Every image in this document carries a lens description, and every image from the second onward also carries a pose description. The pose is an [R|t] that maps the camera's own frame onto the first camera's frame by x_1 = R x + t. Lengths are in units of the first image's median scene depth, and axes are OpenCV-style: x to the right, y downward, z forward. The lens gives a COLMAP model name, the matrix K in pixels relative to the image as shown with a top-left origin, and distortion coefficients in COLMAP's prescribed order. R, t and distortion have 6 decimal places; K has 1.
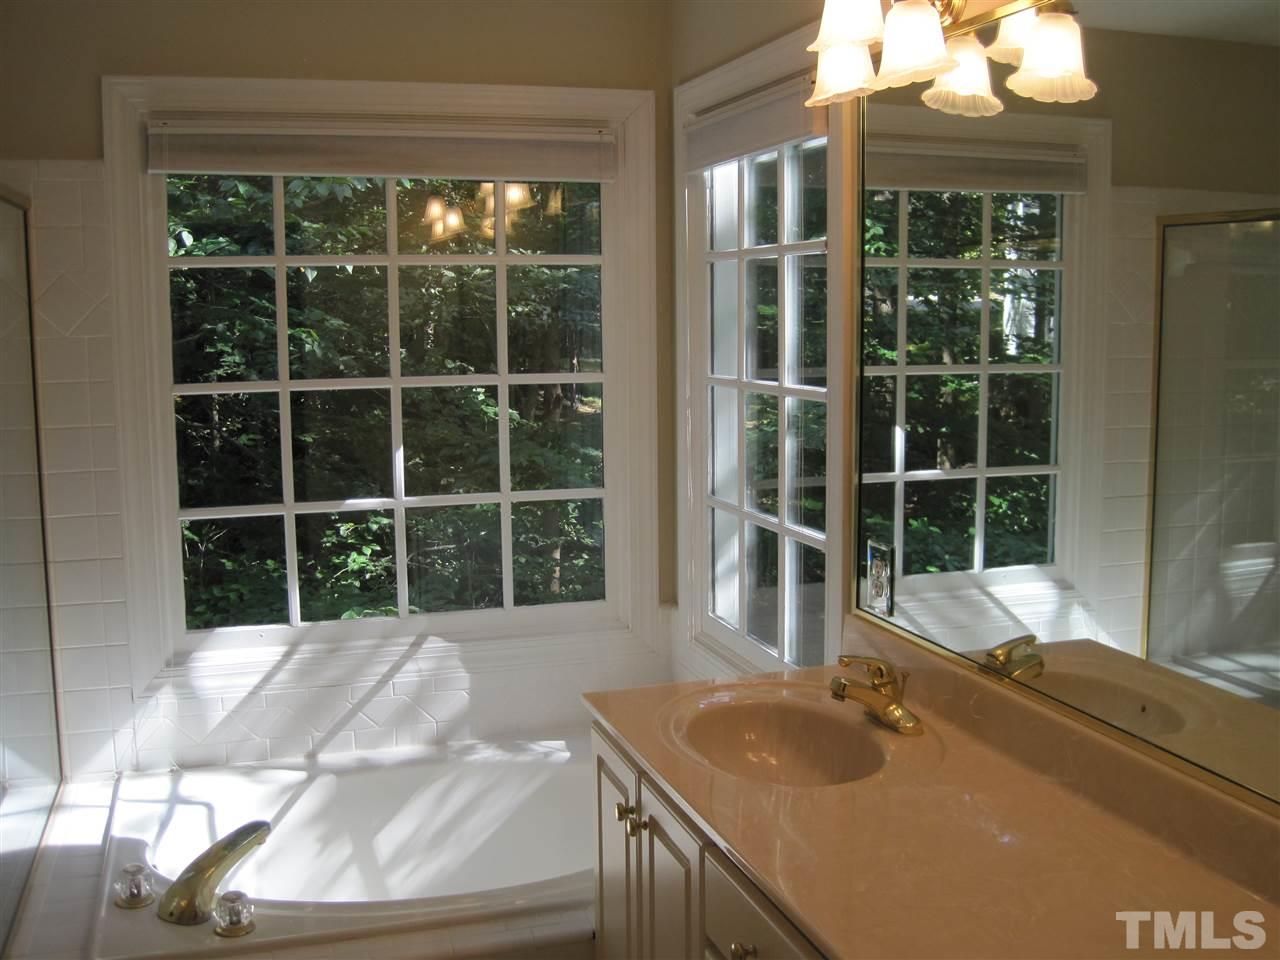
lens RADIAL K [[1298.6, 0, 638.0], [0, 1298.6, 463.7], [0, 0, 1]] dist [-0.191288, 0.155155]
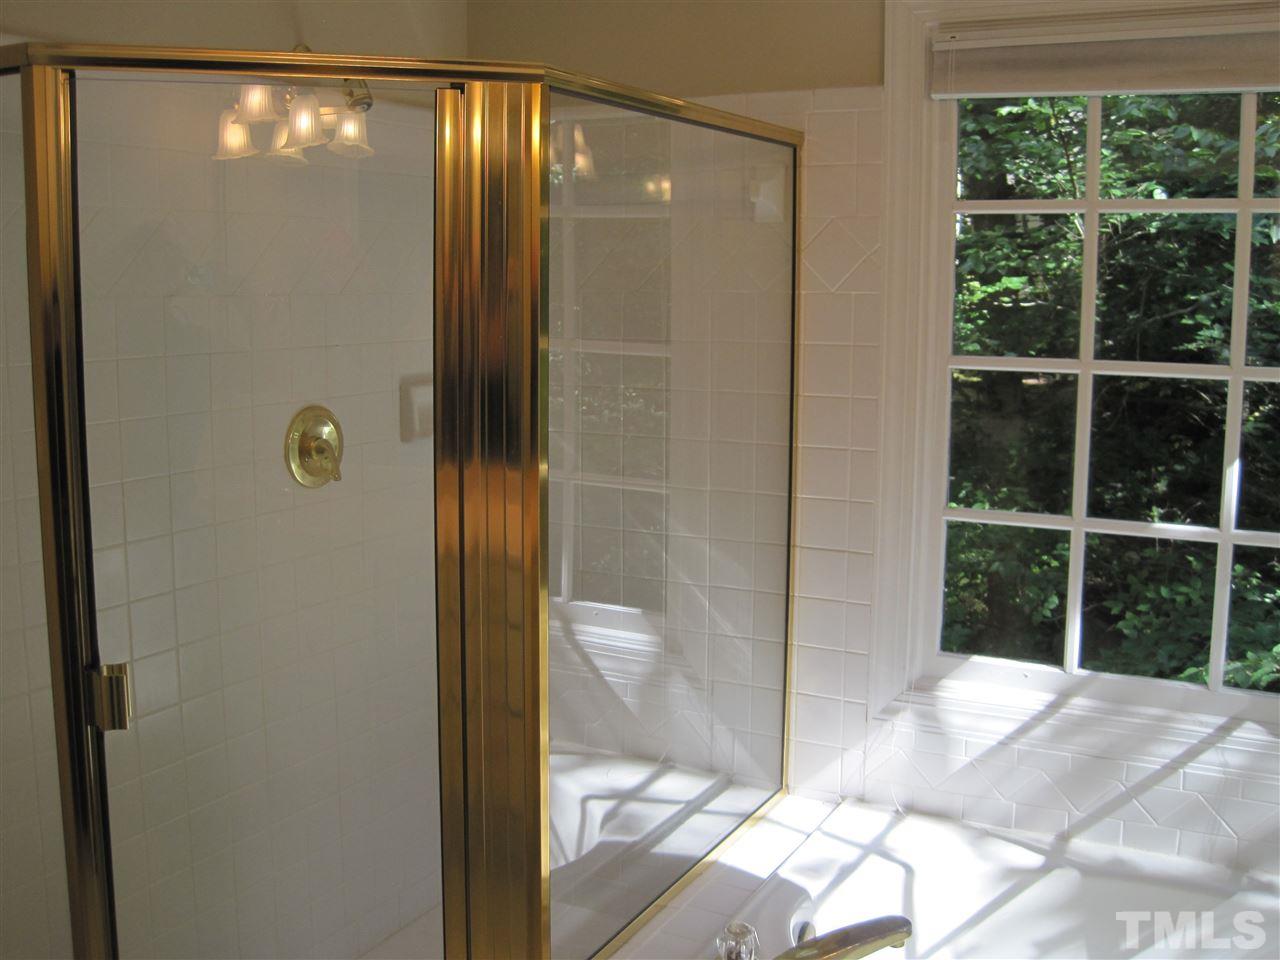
lens RADIAL K [[1298.6, 0, 638.0], [0, 1298.6, 463.7], [0, 0, 1]] dist [-0.191288, 0.155155]
pose [[0.685006, 0.111181, -0.720004, 0.099450], [-0.093314, 0.993536, 0.064640, -0.026800], [0.722537, 0.022908, 0.690952, 0.271393]]
